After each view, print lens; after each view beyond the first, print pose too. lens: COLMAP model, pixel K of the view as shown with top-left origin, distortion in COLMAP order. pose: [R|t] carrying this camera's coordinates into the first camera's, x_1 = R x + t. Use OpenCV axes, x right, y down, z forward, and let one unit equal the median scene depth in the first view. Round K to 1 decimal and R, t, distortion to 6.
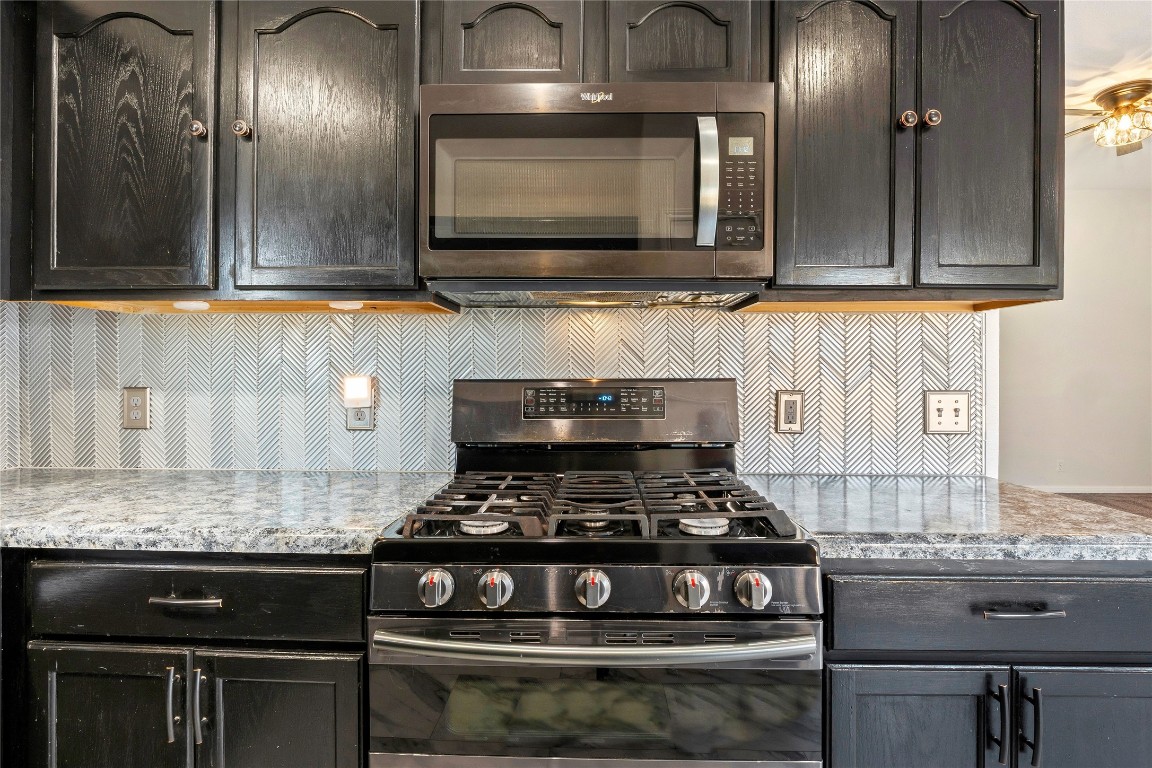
lens RADIAL K [[569.8, 0, 580.6], [0, 569.8, 370.9], [0, 0, 1]] dist [-0.010688, -0.000118]
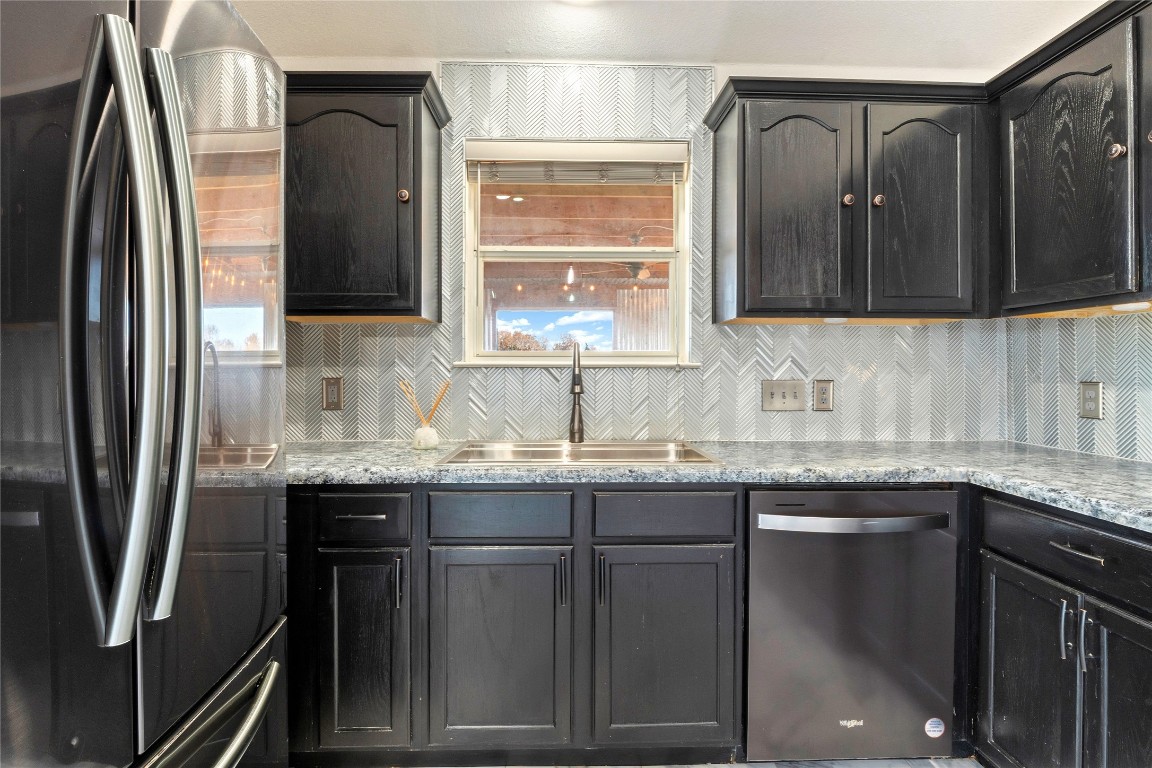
lens RADIAL K [[573.1, 0, 577.7], [0, 573.1, 374.7], [0, 0, 1]] dist [0.000900, -0.001212]
pose [[0.068727, 0.005362, -0.997621, 0.403875], [0.007208, 0.999957, 0.005871, 0.000210], [0.997609, -0.007594, 0.068685, -0.150700]]
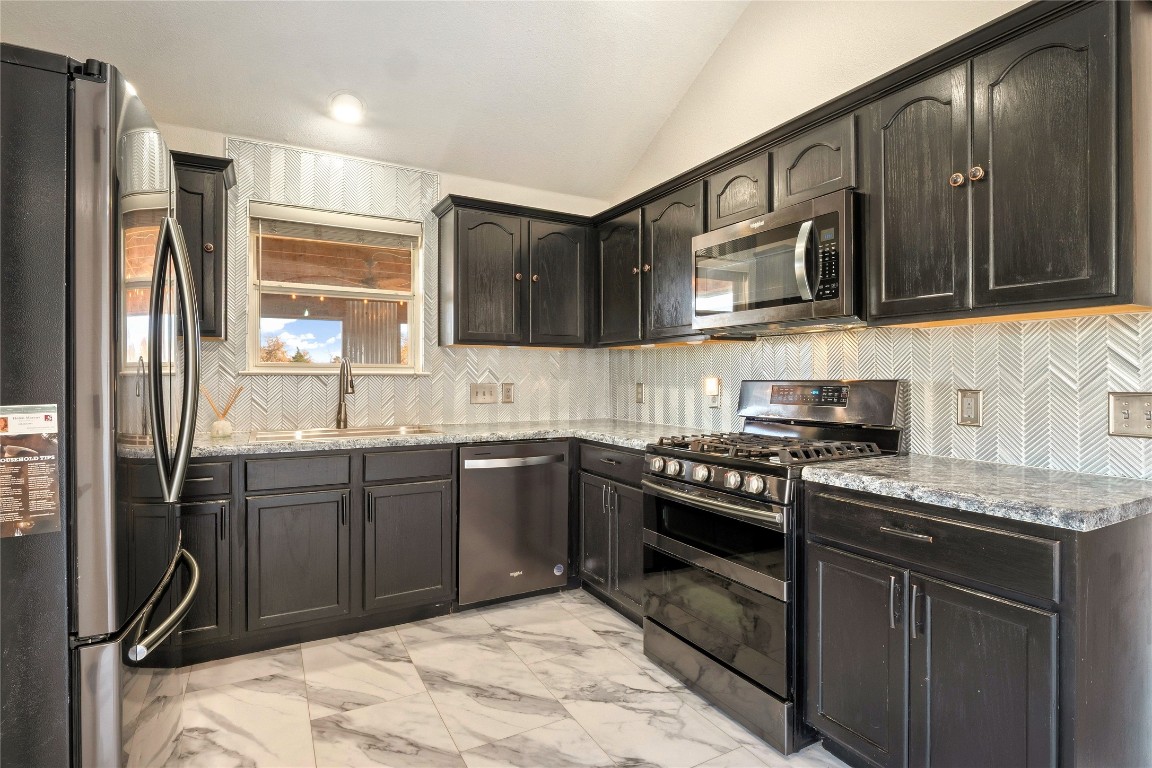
lens RADIAL K [[573.1, 0, 577.7], [0, 573.1, 374.7], [0, 0, 1]] dist [0.000900, -0.001212]
pose [[0.514396, -0.005919, -0.857533, 1.301864], [0.006540, 0.999974, -0.002979, -0.000151], [0.857528, -0.004076, 0.514421, -0.433481]]
